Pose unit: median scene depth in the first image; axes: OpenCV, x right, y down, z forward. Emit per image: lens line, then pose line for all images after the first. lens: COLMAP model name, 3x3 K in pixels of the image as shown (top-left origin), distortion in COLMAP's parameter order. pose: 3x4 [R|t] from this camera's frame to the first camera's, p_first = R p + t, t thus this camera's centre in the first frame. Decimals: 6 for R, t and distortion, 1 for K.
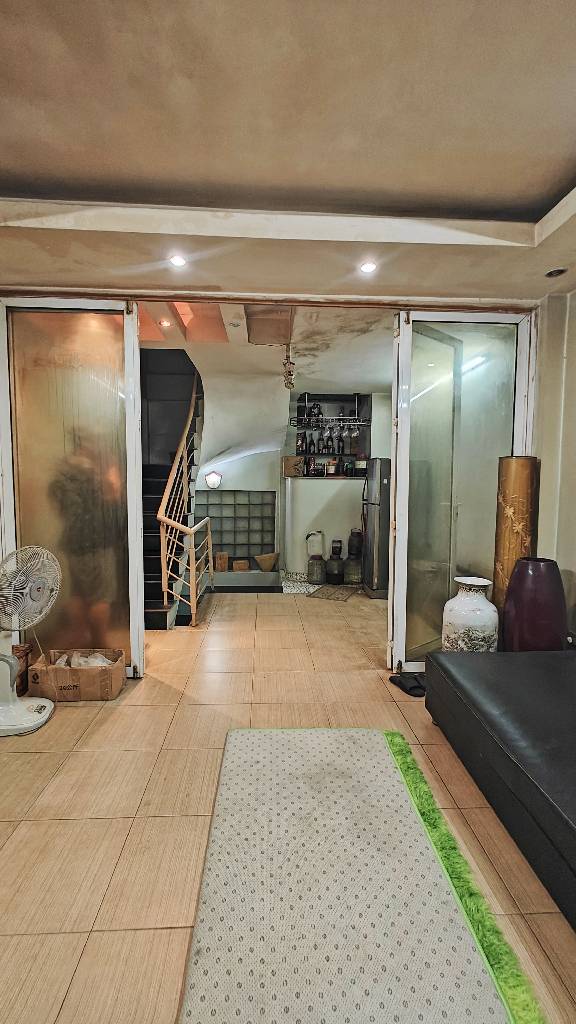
lens RADIAL K [[432.0, 0, 287.0], [0, 432.0, 511.1], [0, 0, 1]] dist [-0.001512, -0.000021]
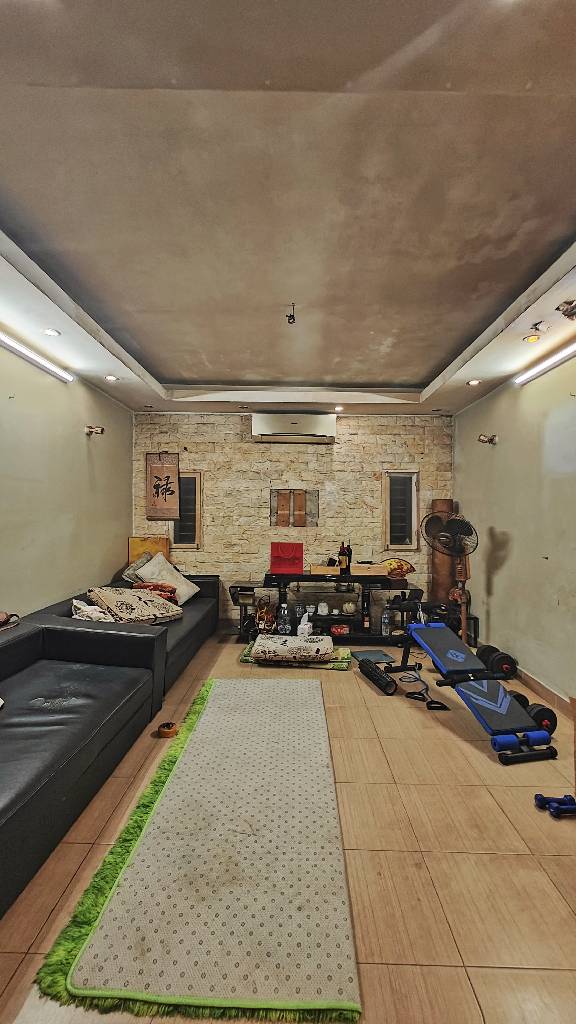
lens RADIAL K [[432.0, 0, 291.0], [0, 432.0, 512.9], [0, 0, 1]] dist [-0.001512, -0.000021]
pose [[-0.997829, -0.012519, 0.064662, -0.108743], [-0.008080, 0.997621, 0.068465, -0.139748], [-0.065365, 0.067794, -0.995556, 1.993934]]
